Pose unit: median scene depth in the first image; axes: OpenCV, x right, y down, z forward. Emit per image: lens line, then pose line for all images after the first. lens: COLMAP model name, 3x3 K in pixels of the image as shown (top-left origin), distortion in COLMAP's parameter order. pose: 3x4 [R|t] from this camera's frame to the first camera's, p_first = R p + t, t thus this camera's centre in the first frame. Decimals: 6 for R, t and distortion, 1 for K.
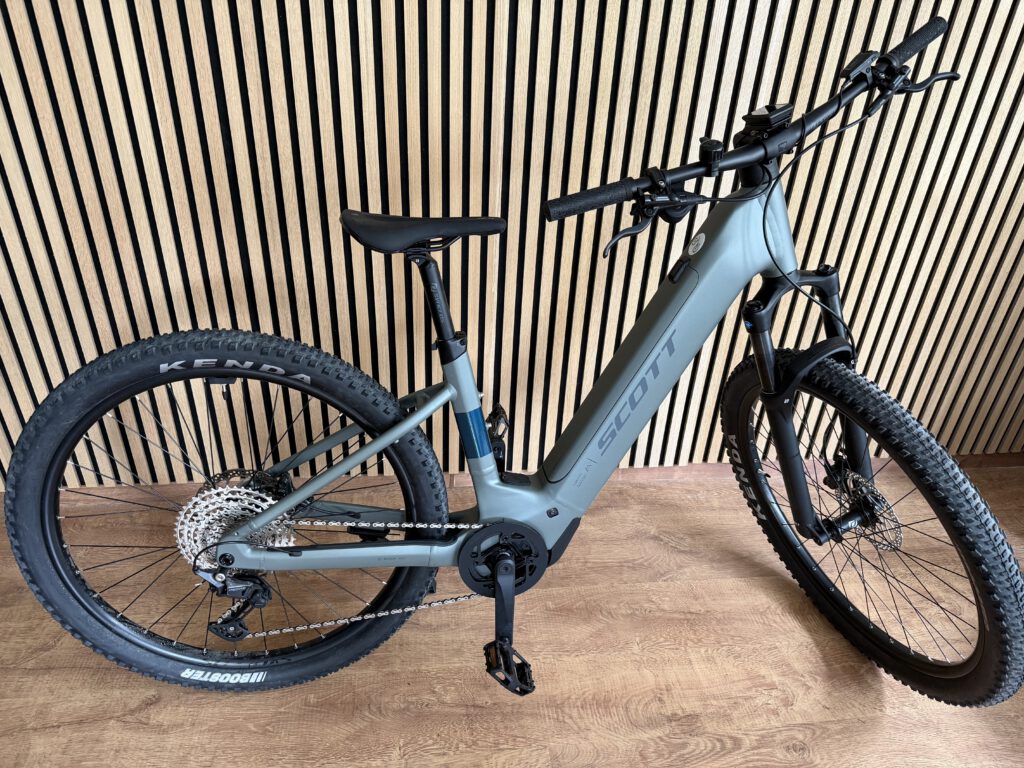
lens RADIAL K [[727.5, 0, 514.0], [0, 727.5, 404.5], [0, 0, 1]] dist [0.001111, -0.014460]
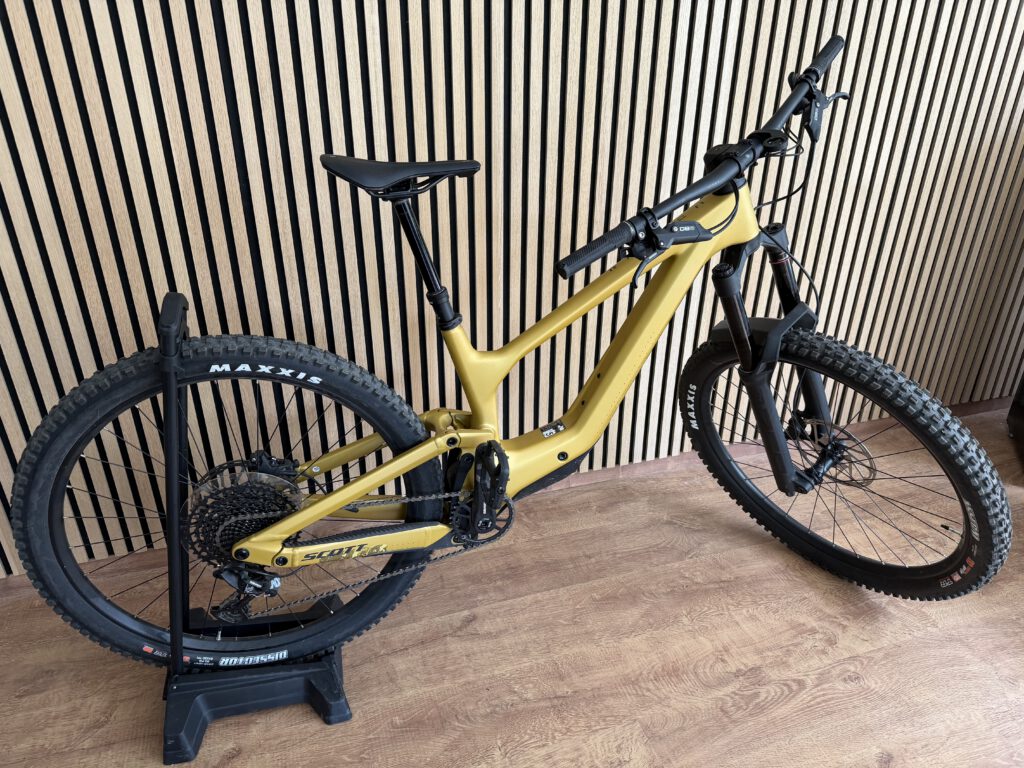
lens RADIAL K [[727.5, 0, 514.0], [0, 727.5, 404.5], [0, 0, 1]] dist [0.001111, -0.014460]
pose [[0.980080, -0.127618, 0.152174, -0.213019], [0.138196, 0.988522, -0.061049, 0.058434], [-0.142637, 0.080862, 0.986466, -0.038410]]
